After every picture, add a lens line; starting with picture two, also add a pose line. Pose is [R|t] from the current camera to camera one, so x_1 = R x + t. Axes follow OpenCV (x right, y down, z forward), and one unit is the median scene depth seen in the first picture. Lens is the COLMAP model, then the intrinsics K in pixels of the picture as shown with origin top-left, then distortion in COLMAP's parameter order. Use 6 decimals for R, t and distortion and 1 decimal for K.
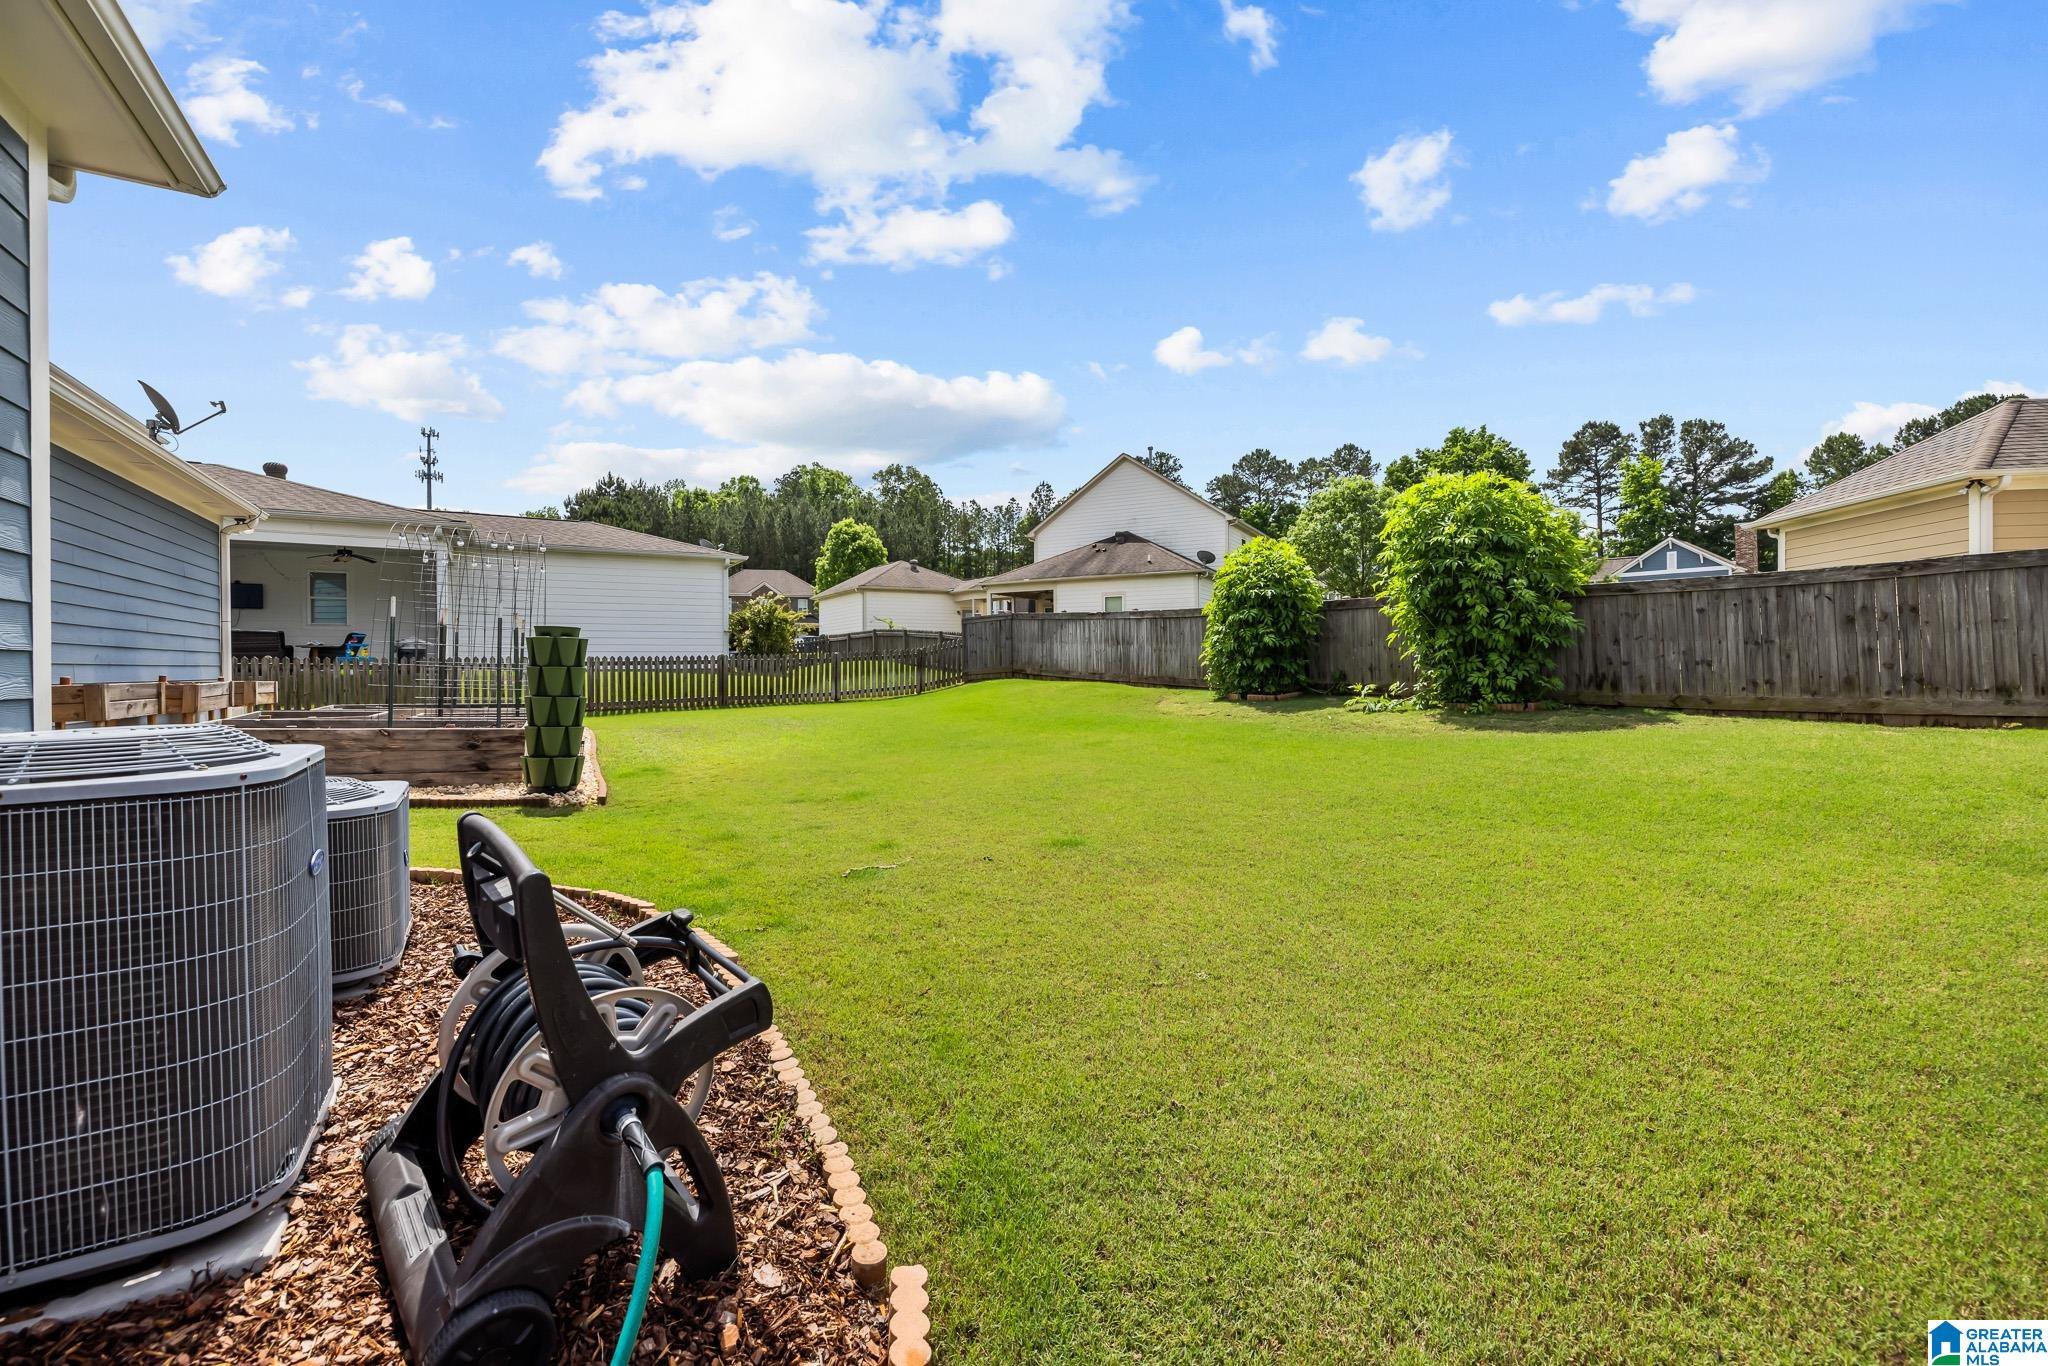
lens RADIAL K [[882.6, 0, 1020.6], [0, 882.6, 643.6], [0, 0, 1]] dist [0.011103, 0.000285]
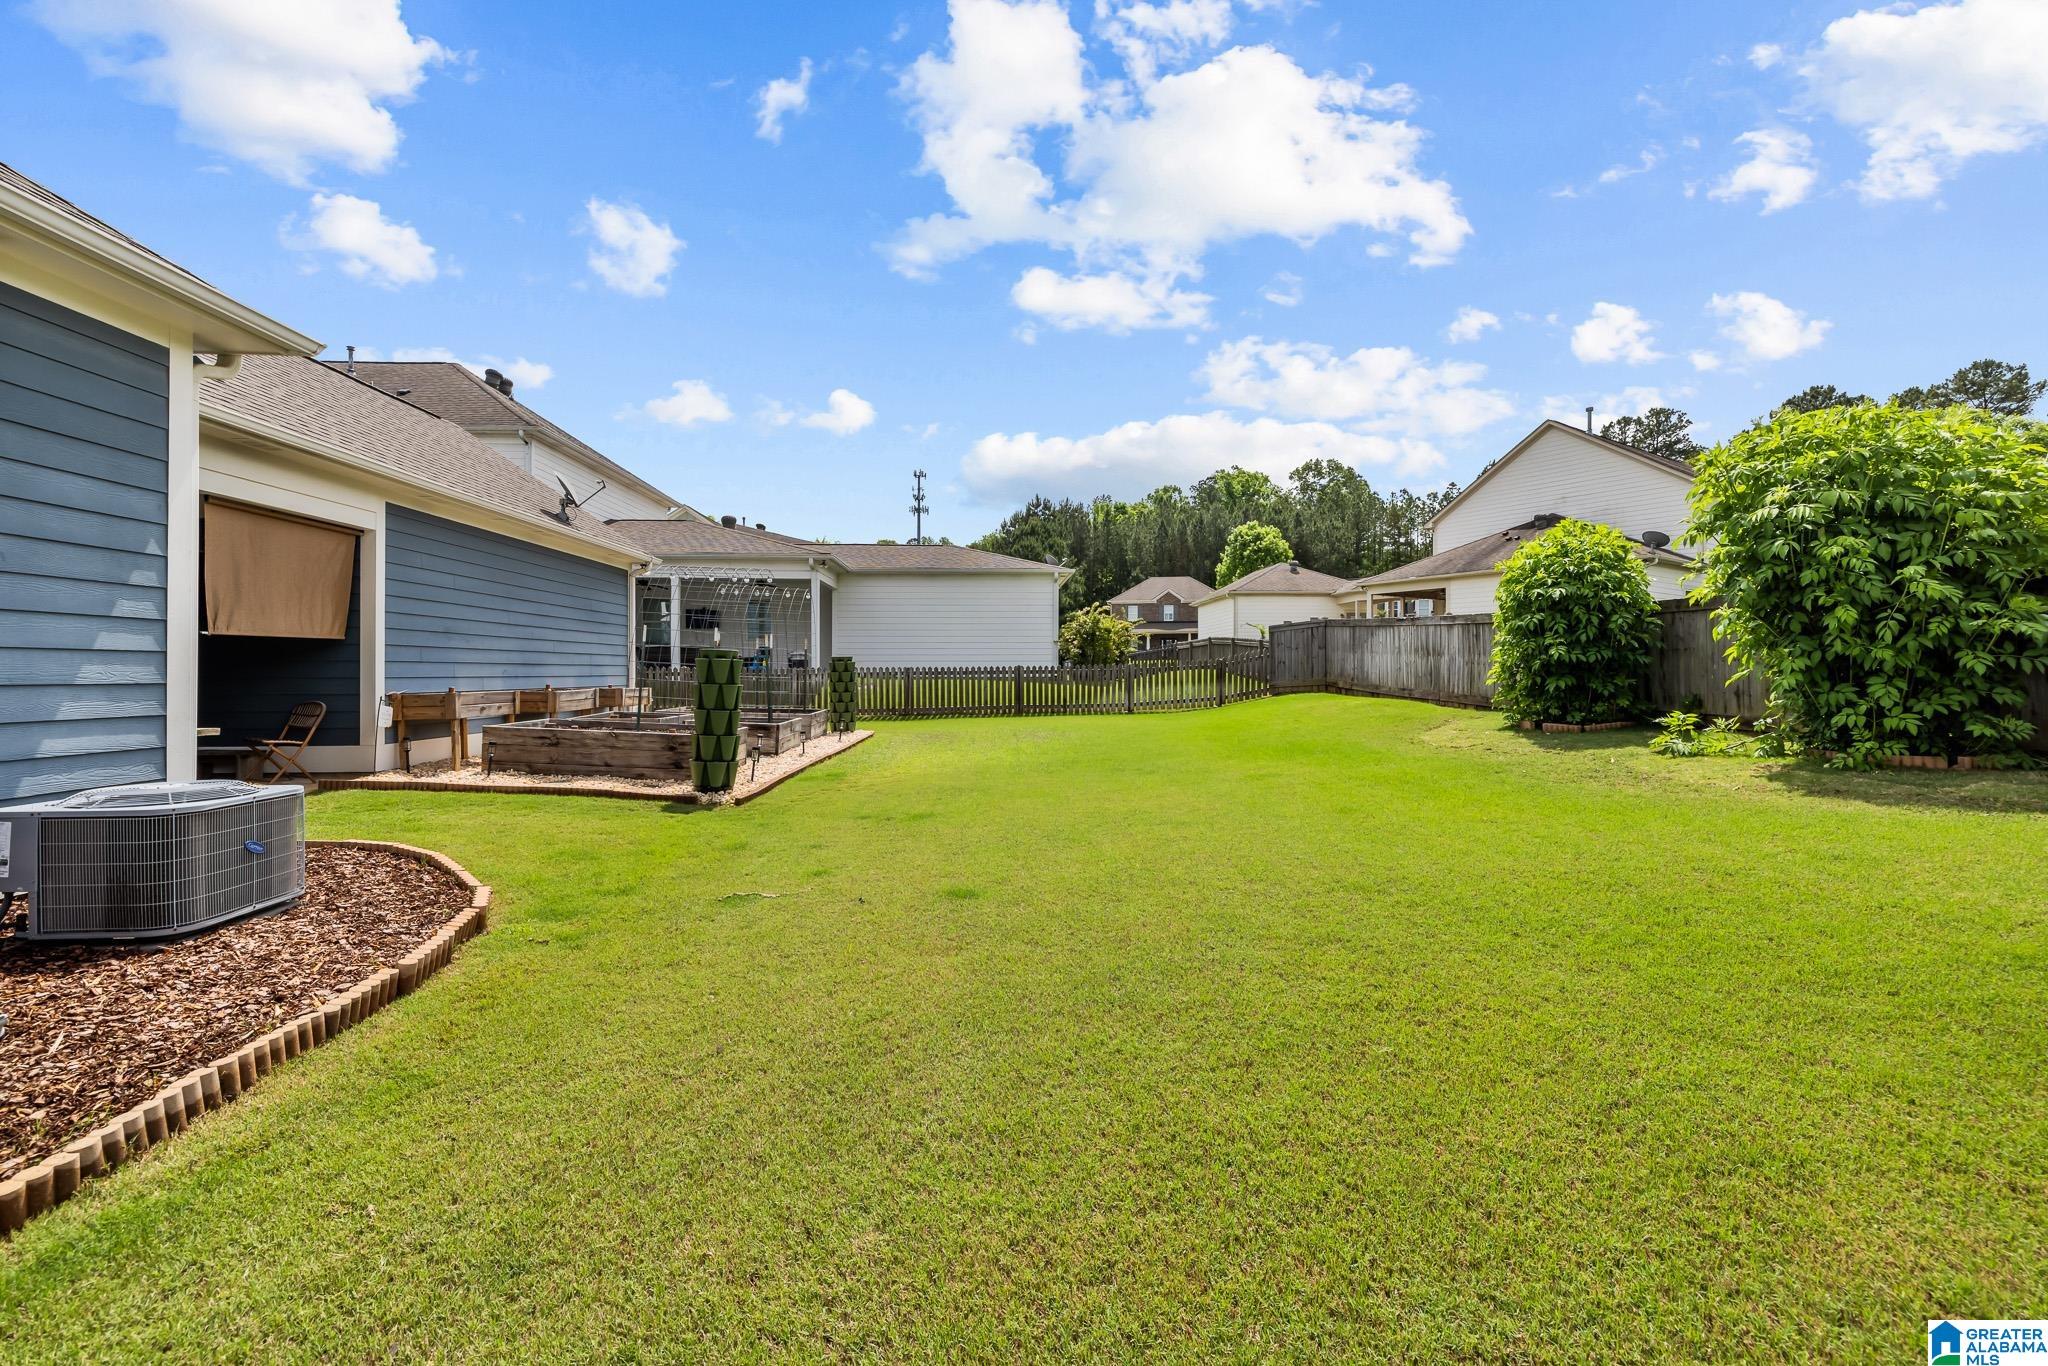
lens RADIAL K [[882.6, 0, 1020.6], [0, 882.6, 643.6], [0, 0, 1]] dist [0.011103, 0.000285]
pose [[0.881300, -0.007100, -0.472504, 0.148825], [0.005433, 0.999973, -0.004893, -0.007531], [0.472527, 0.001745, 0.881315, 0.062231]]
